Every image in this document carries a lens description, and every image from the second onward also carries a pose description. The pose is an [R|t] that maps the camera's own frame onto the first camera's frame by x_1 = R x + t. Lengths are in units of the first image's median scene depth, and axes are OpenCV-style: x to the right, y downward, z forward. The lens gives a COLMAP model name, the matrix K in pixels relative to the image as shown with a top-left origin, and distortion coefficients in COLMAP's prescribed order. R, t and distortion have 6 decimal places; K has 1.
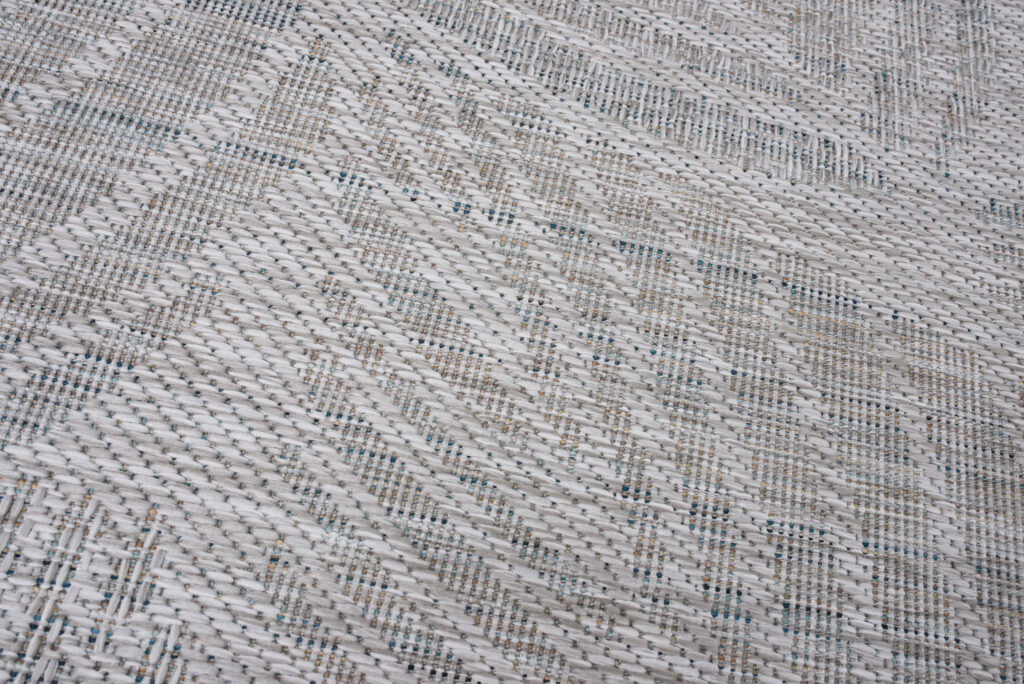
lens RADIAL K [[796.6, 0, 512.0], [0, 796.6, 342.0], [0, 0, 1]] dist [-0.001313, -0.003813]
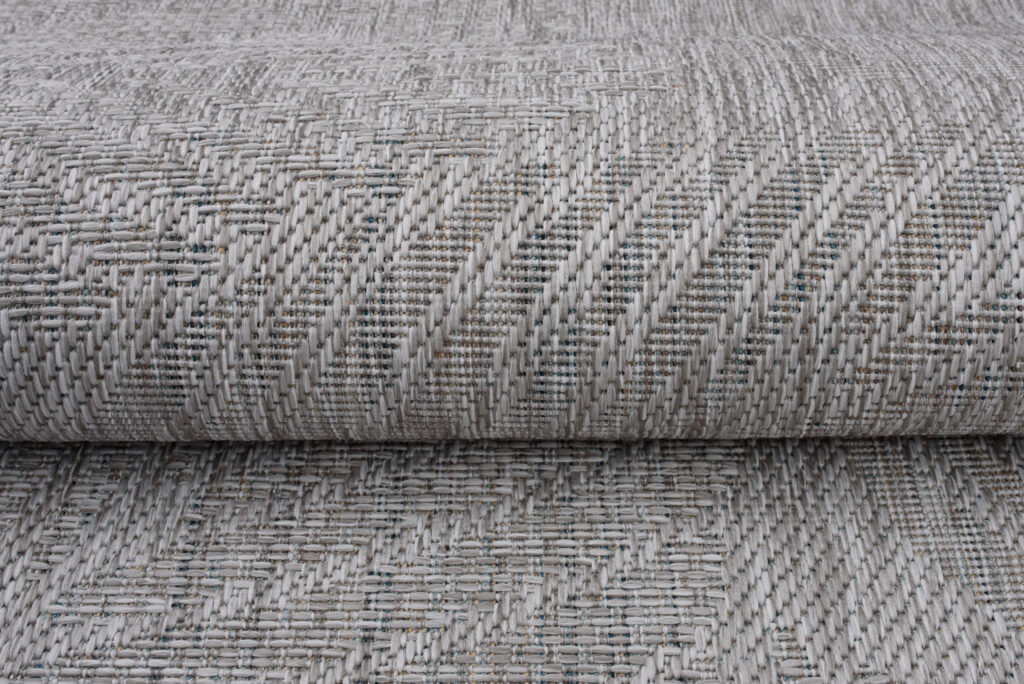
lens RADIAL K [[1226.7, 0, 512.0], [0, 1226.7, 342.0], [0, 0, 1]] dist [-0.072613, 0.053933]
pose [[0.212063, 0.976649, 0.034445, -0.110809], [-0.855869, 0.168594, 0.488942, -0.238598], [0.471717, -0.133167, 0.871636, -0.445137]]
